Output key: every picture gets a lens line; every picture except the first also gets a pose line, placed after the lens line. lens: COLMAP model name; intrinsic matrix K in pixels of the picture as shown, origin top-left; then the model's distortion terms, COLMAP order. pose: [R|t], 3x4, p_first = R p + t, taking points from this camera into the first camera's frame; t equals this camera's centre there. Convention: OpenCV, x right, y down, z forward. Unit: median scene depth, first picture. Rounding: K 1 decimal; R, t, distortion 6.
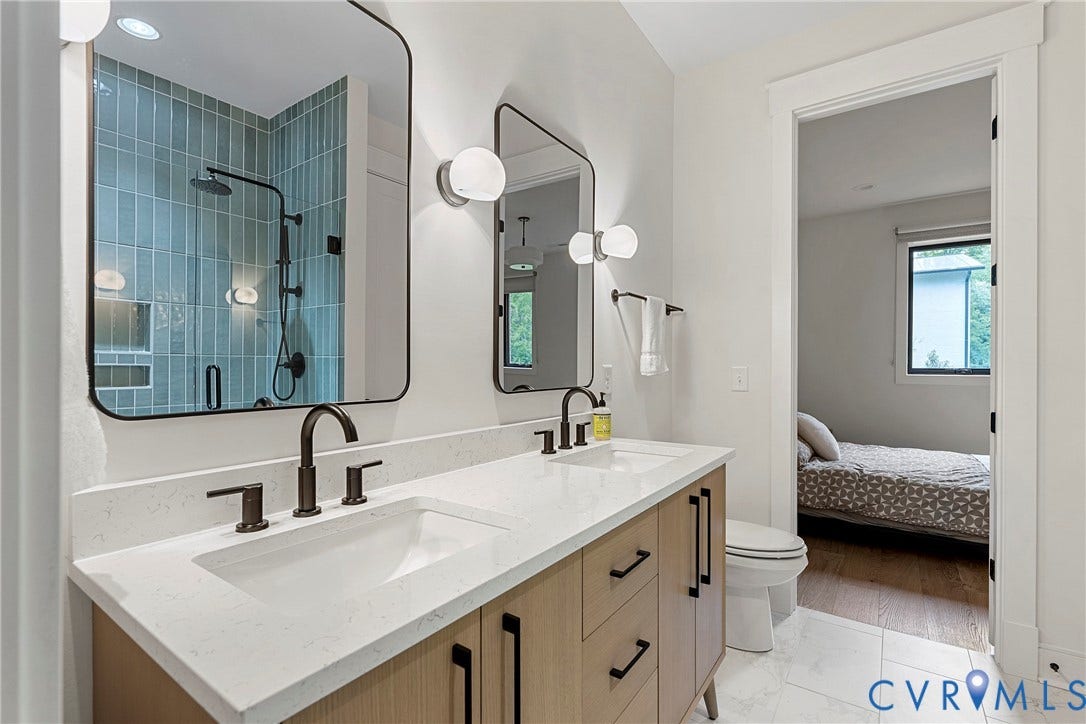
lens RADIAL K [[502.9, 0, 541.7], [0, 502.9, 367.1], [0, 0, 1]] dist [-0.002321, 0.000757]
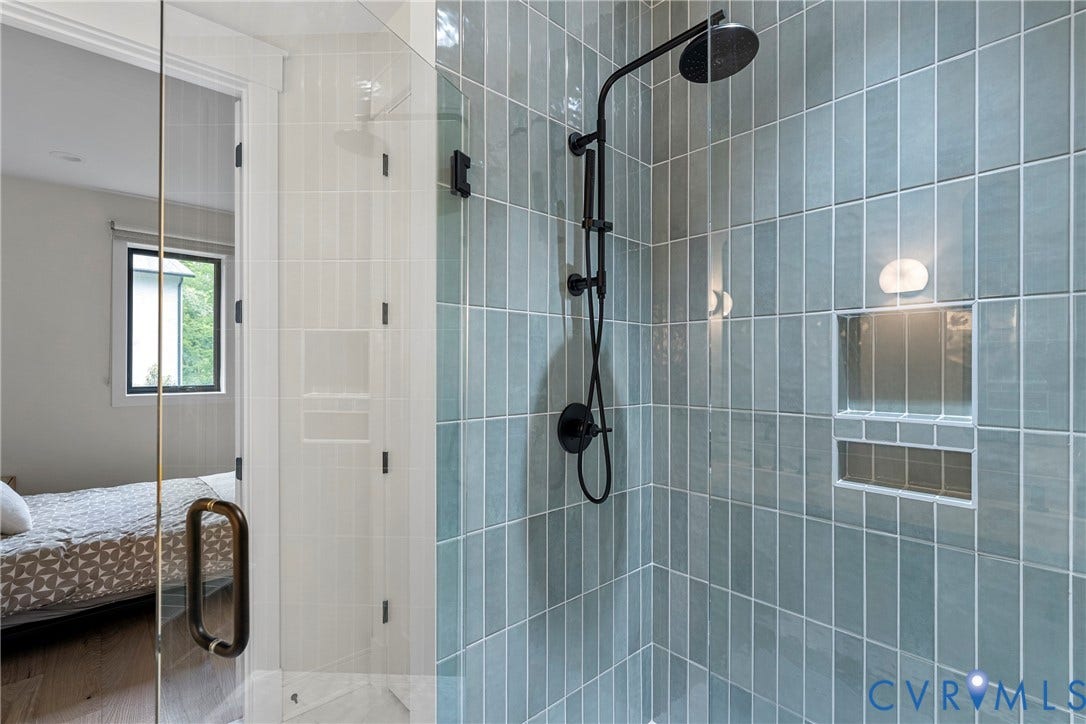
lens RADIAL K [[502.9, 0, 564.7], [0, 502.9, 370.9], [0, 0, 1]] dist [-0.002321, 0.000757]
pose [[0.211586, -0.003565, 0.977353, 0.070286], [-0.001068, 0.999992, 0.003878, -0.049367], [-0.977359, -0.001864, 0.211581, 0.132445]]
